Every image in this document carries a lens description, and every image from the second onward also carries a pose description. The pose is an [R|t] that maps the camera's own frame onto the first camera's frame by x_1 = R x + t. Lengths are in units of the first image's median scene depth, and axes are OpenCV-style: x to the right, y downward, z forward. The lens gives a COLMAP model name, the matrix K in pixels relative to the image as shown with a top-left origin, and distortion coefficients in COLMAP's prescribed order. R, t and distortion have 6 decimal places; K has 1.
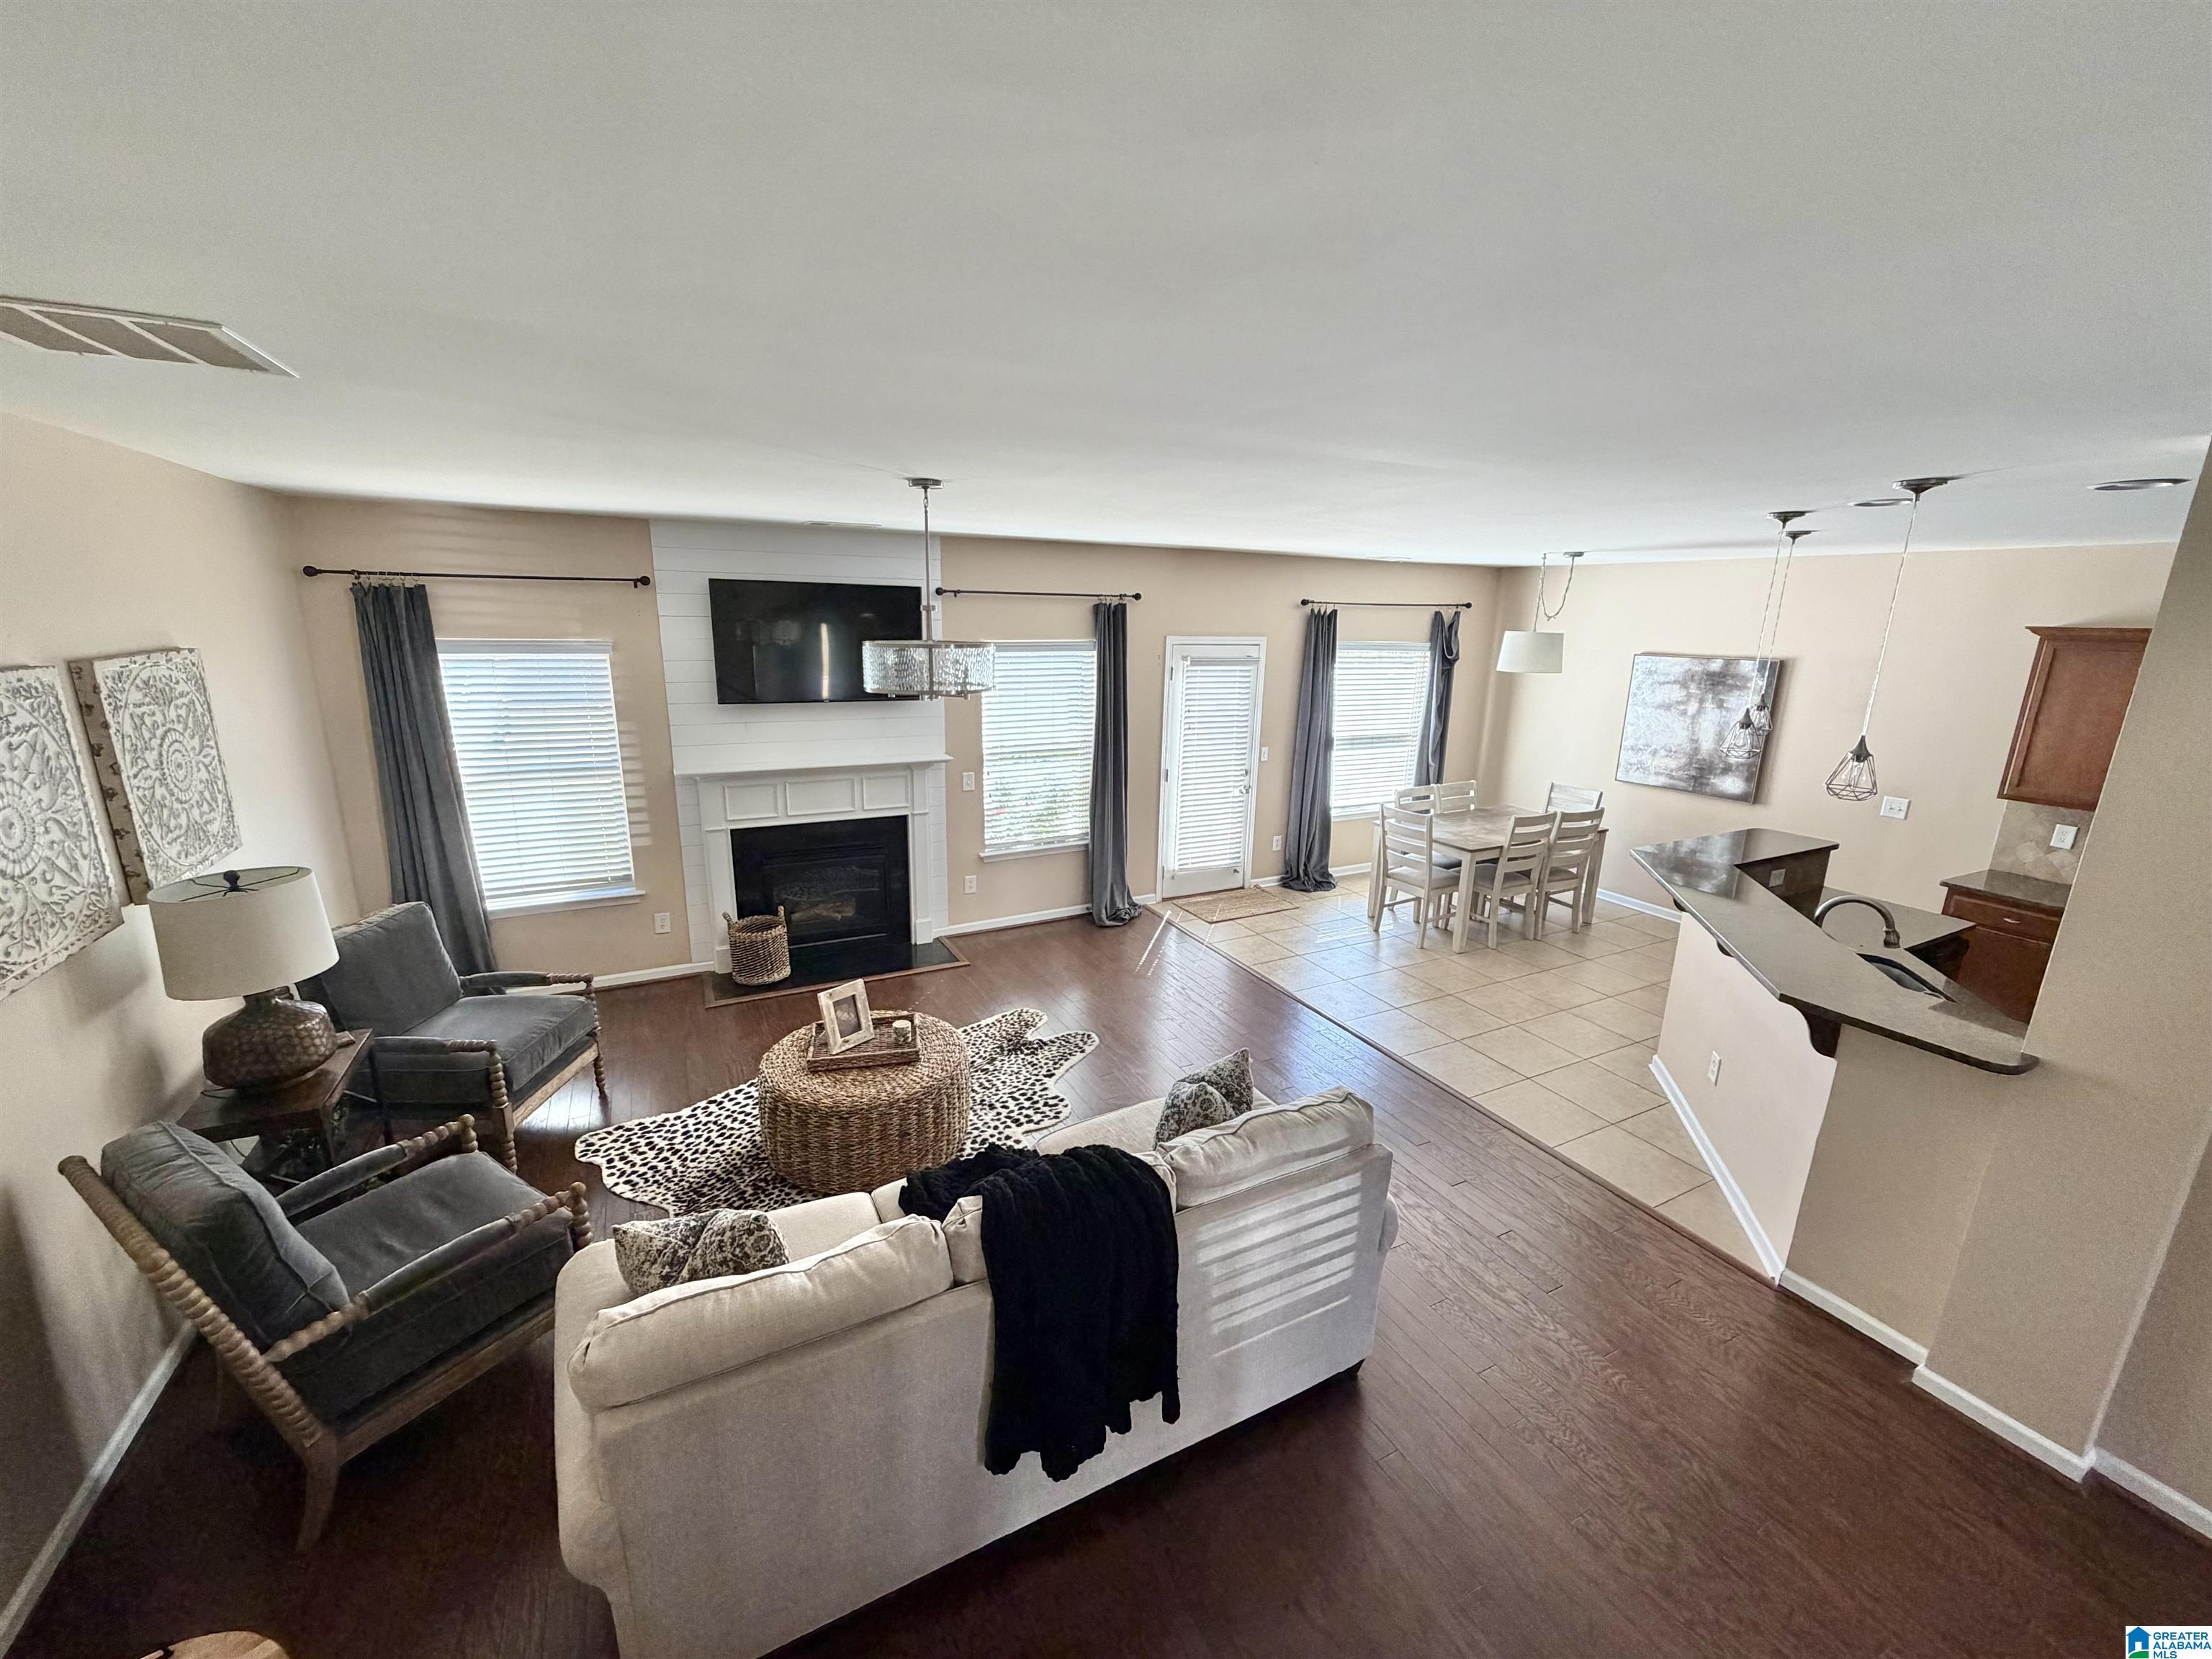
lens RADIAL K [[878.8, 0, 1100.5], [0, 878.8, 831.0], [0, 0, 1]] dist [0.000220, -0.000250]
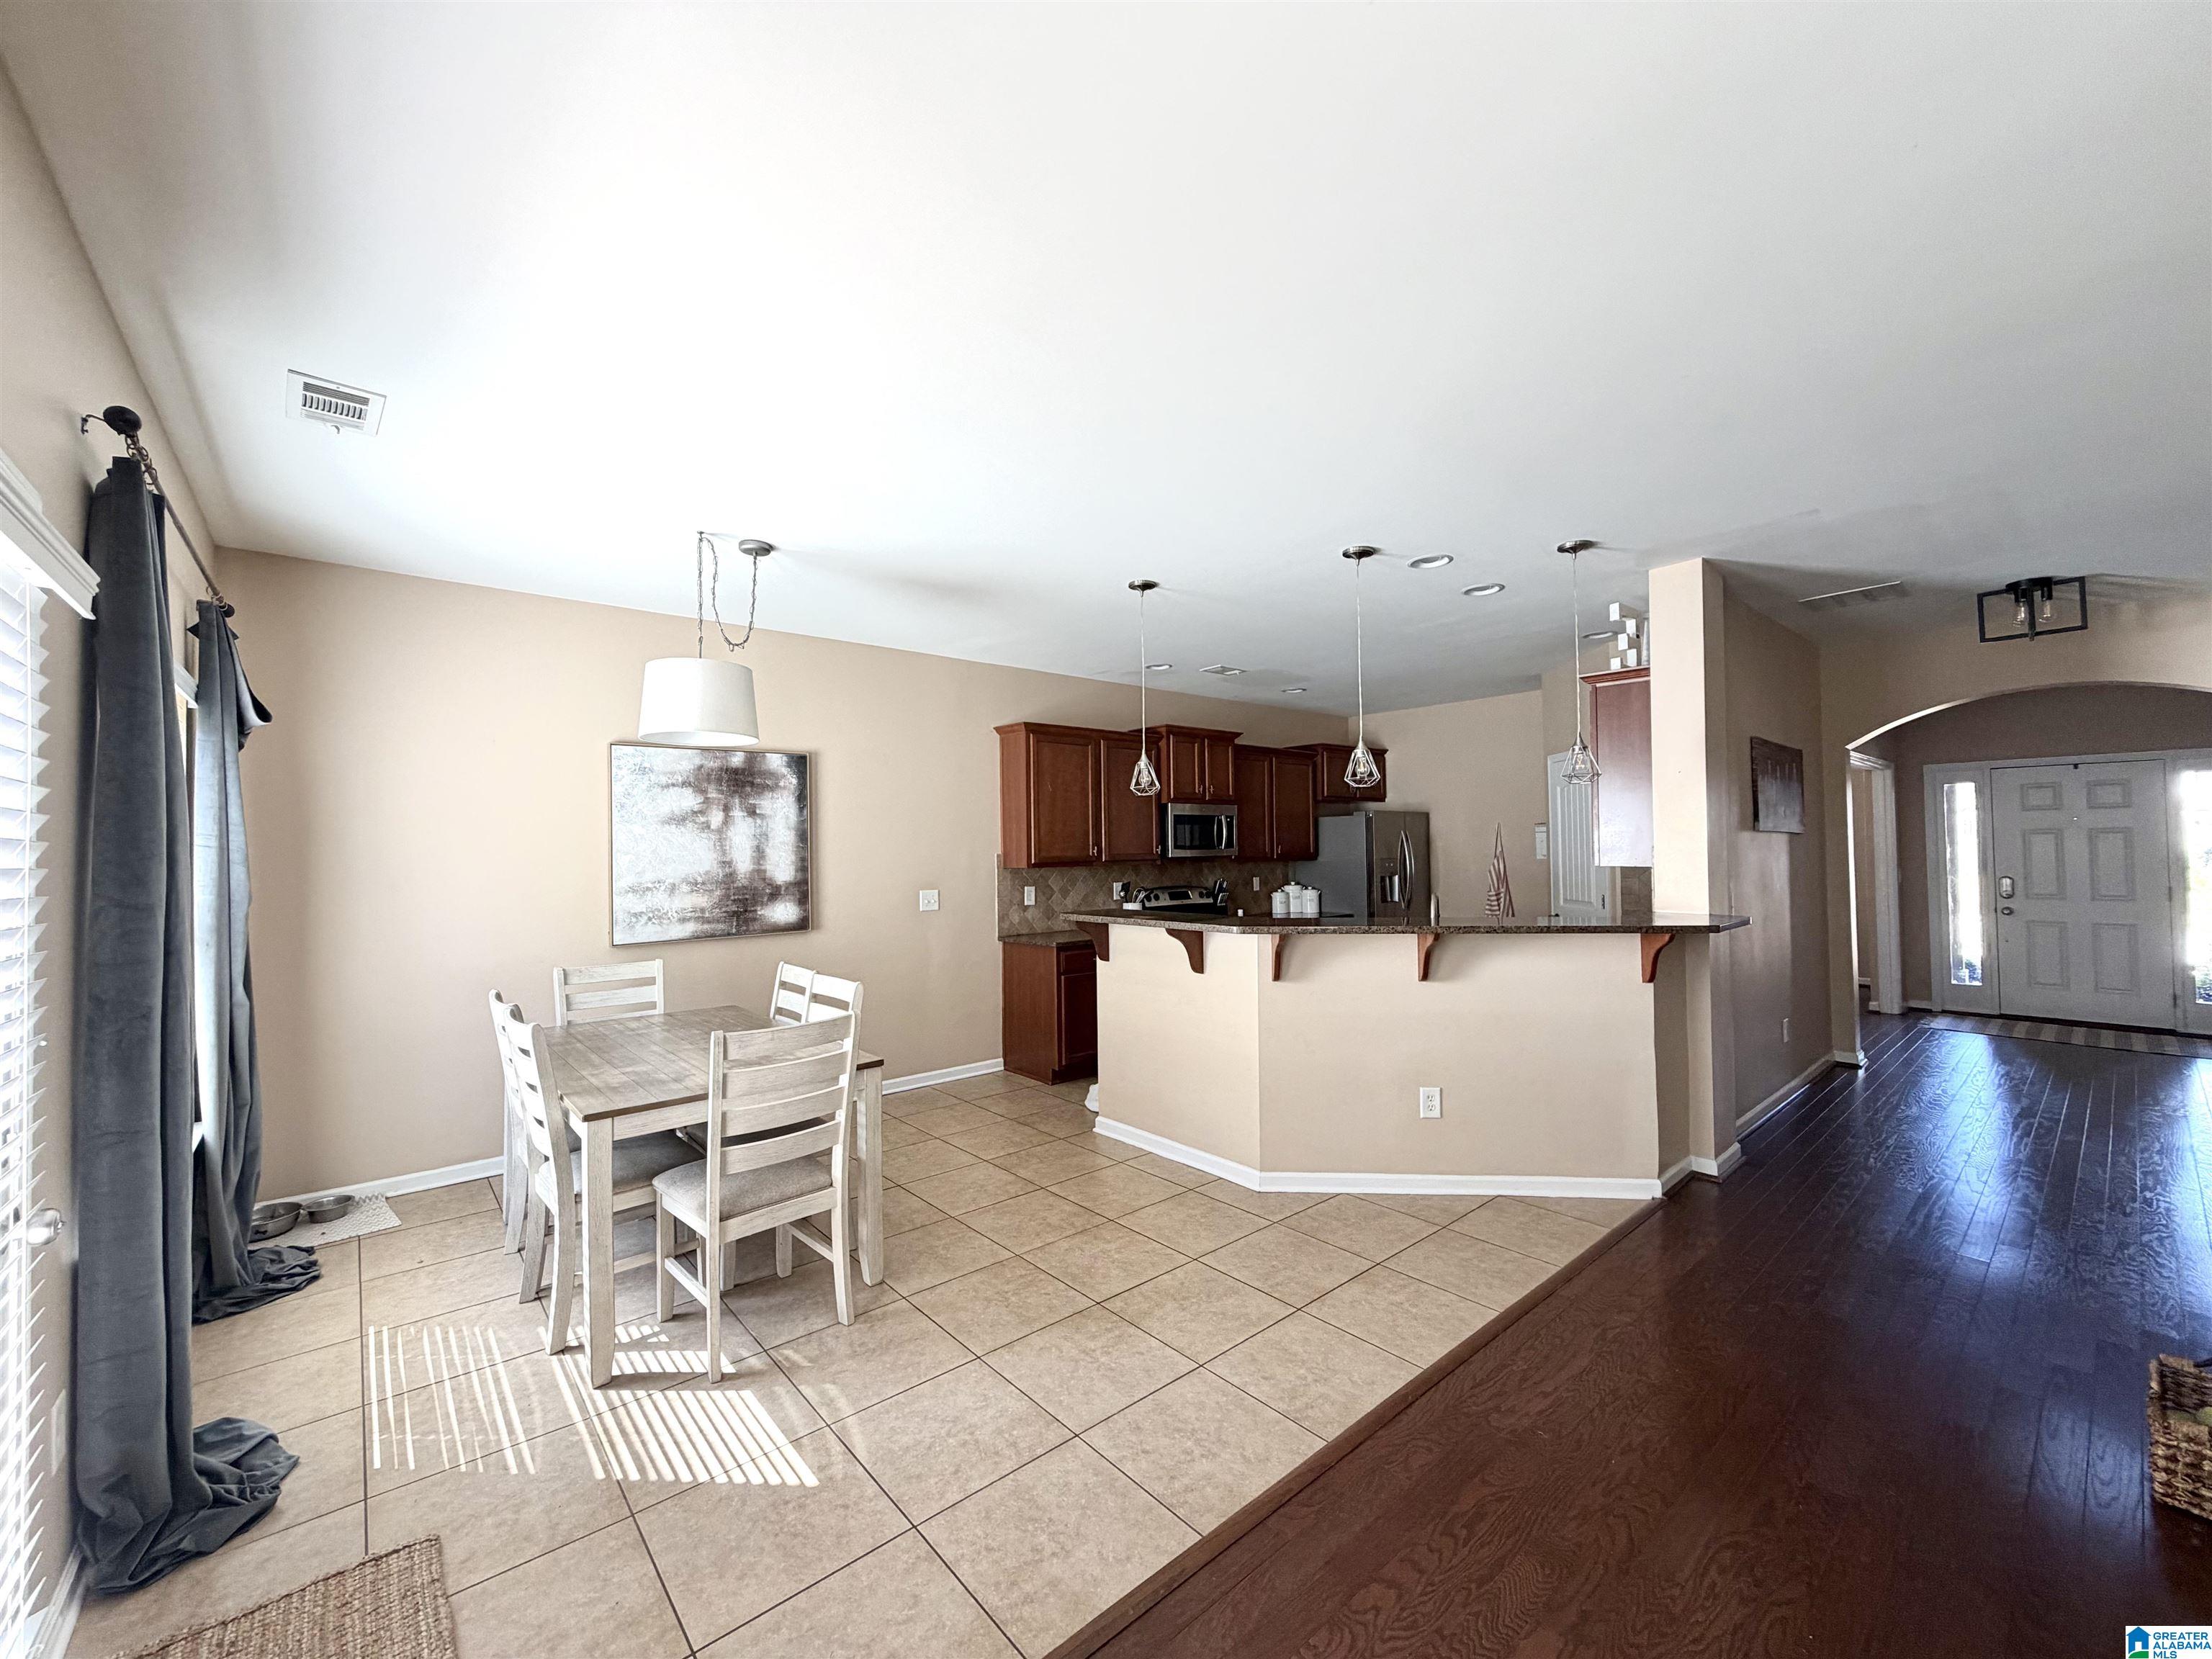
lens RADIAL K [[878.8, 0, 1100.5], [0, 878.8, 831.0], [0, 0, 1]] dist [0.000220, -0.000250]
pose [[-0.229068, 0.004034, 0.973402, -0.096695], [0.245719, 0.967846, 0.053813, -0.099242], [-0.941886, 0.251510, -0.222694, 0.933925]]
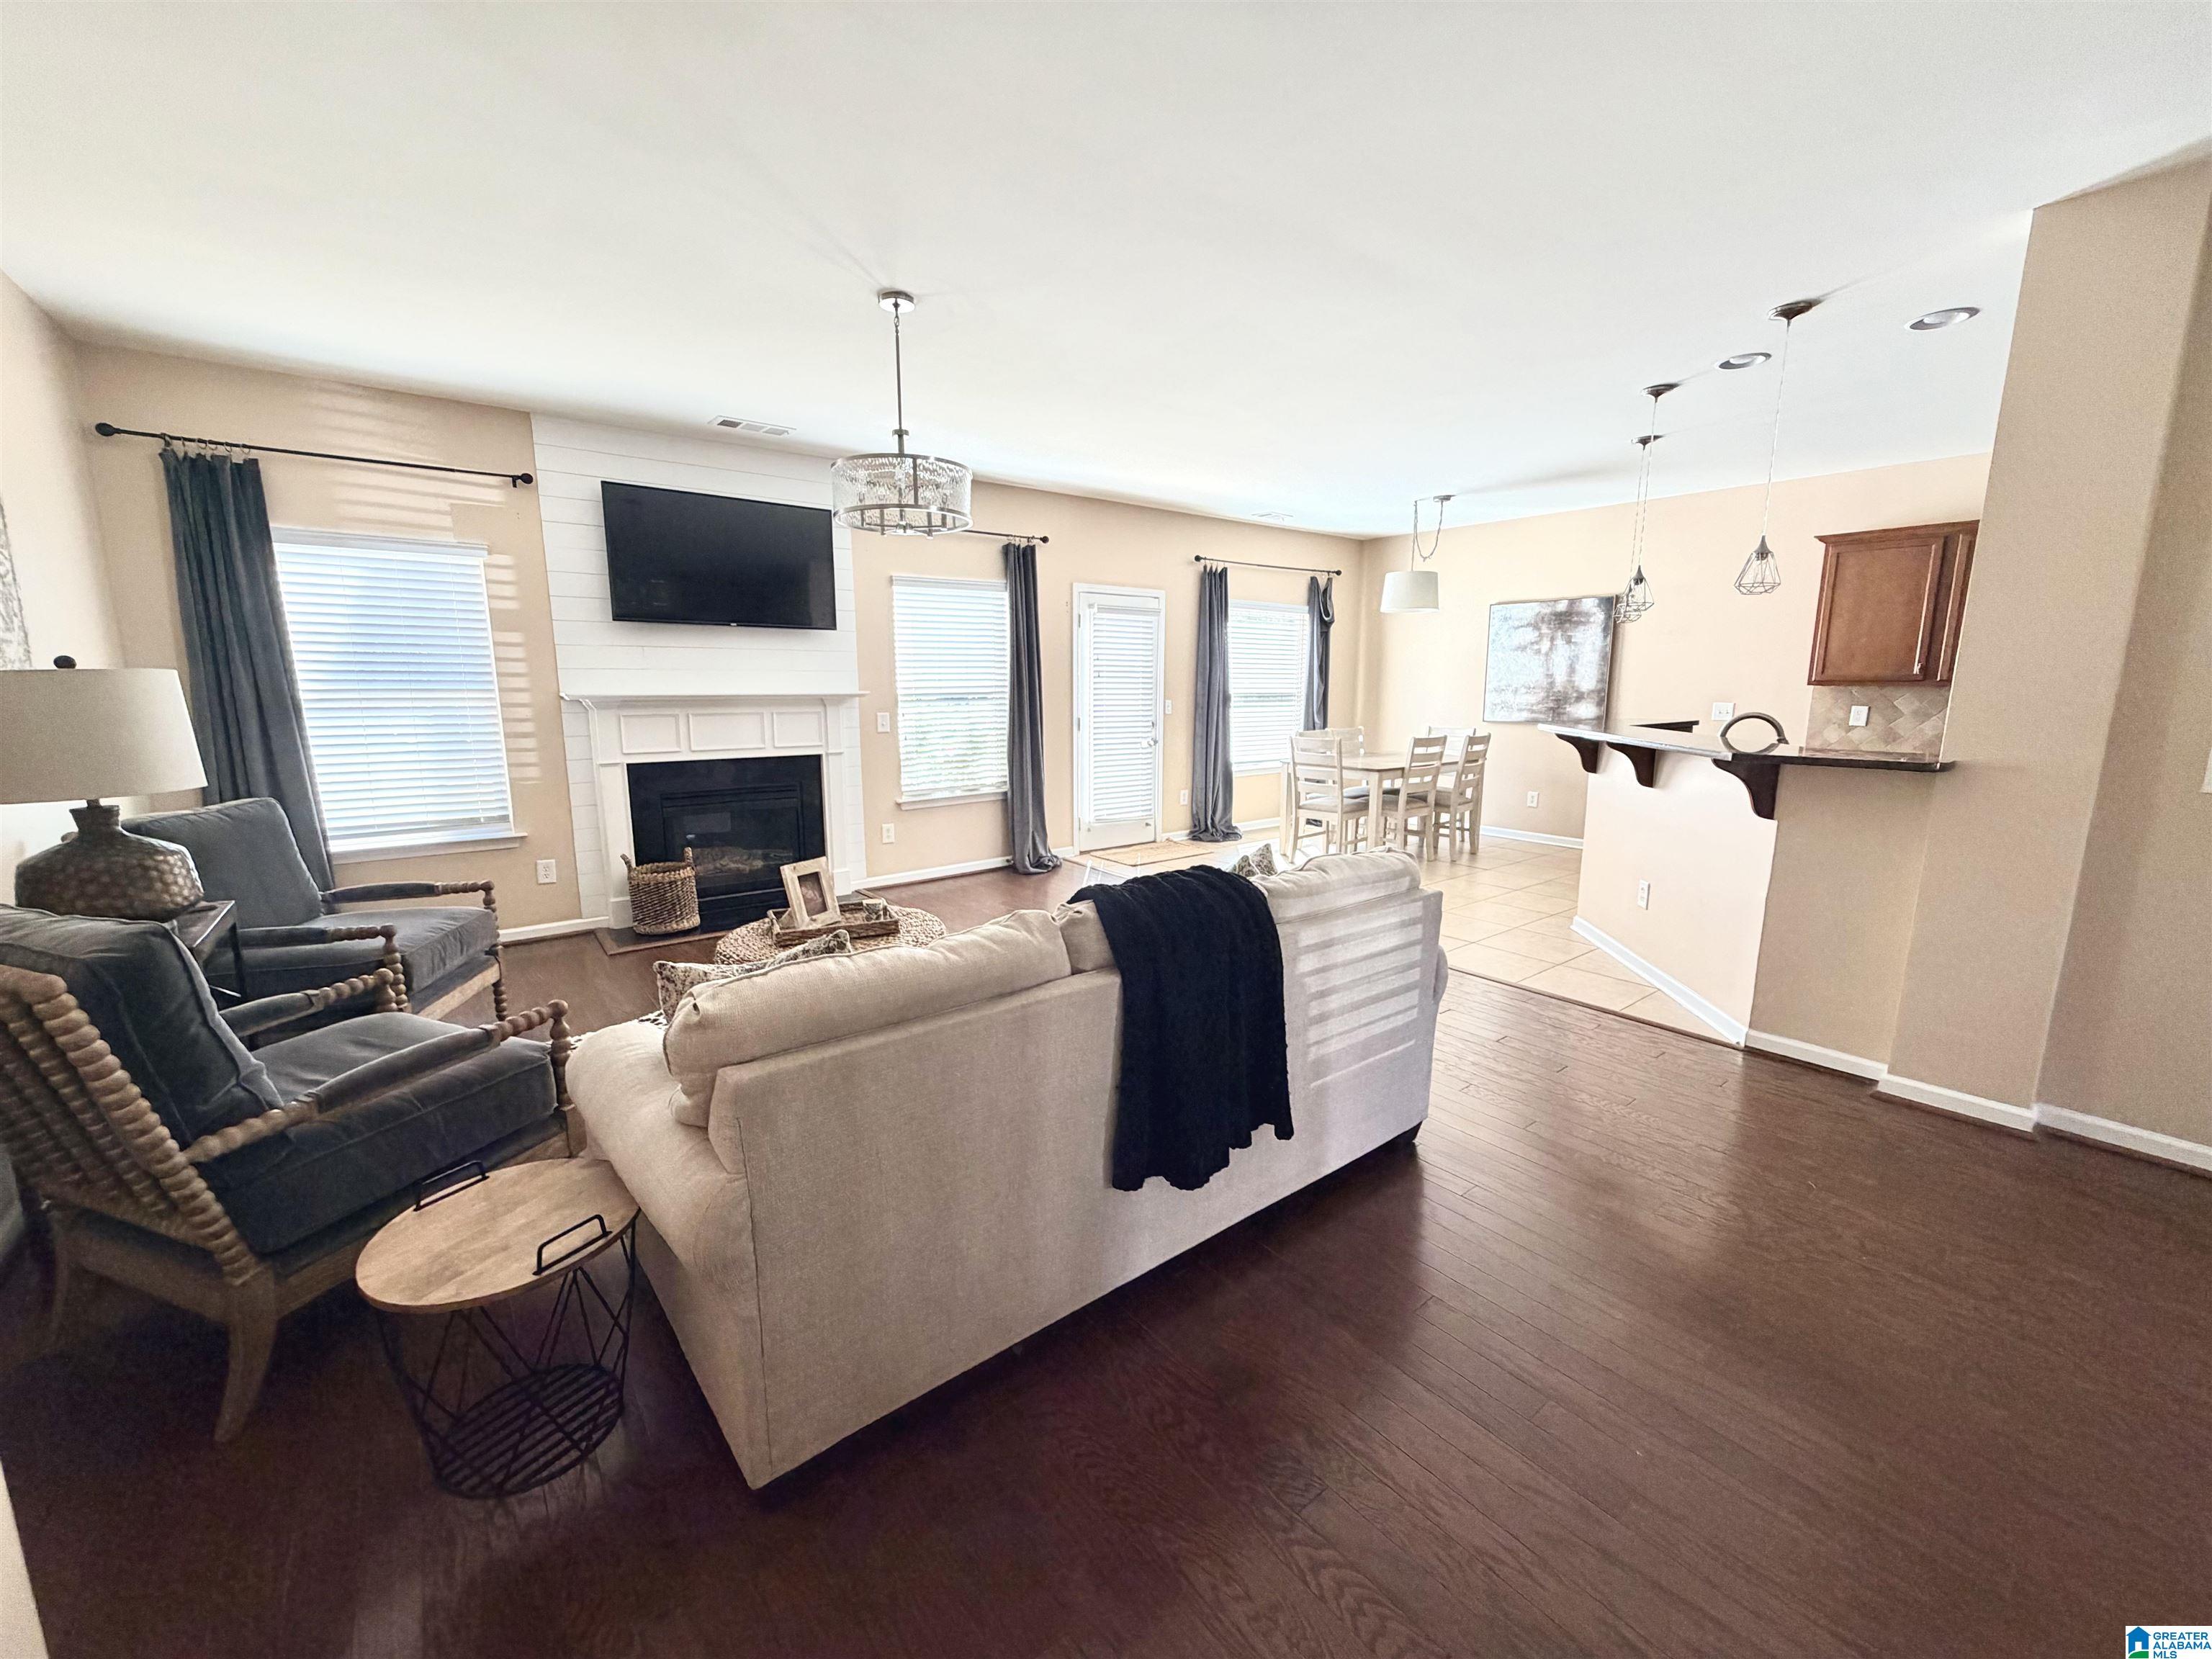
lens RADIAL K [[880.4, 0, 1100.9], [0, 880.4, 830.0], [0, 0, 1]] dist [-0.000734, -0.000149]
pose [[0.982344, -0.050890, 0.180031, -0.096056], [0.063826, 0.995723, -0.066803, 0.139104], [-0.175861, 0.077114, 0.981390, 0.027852]]
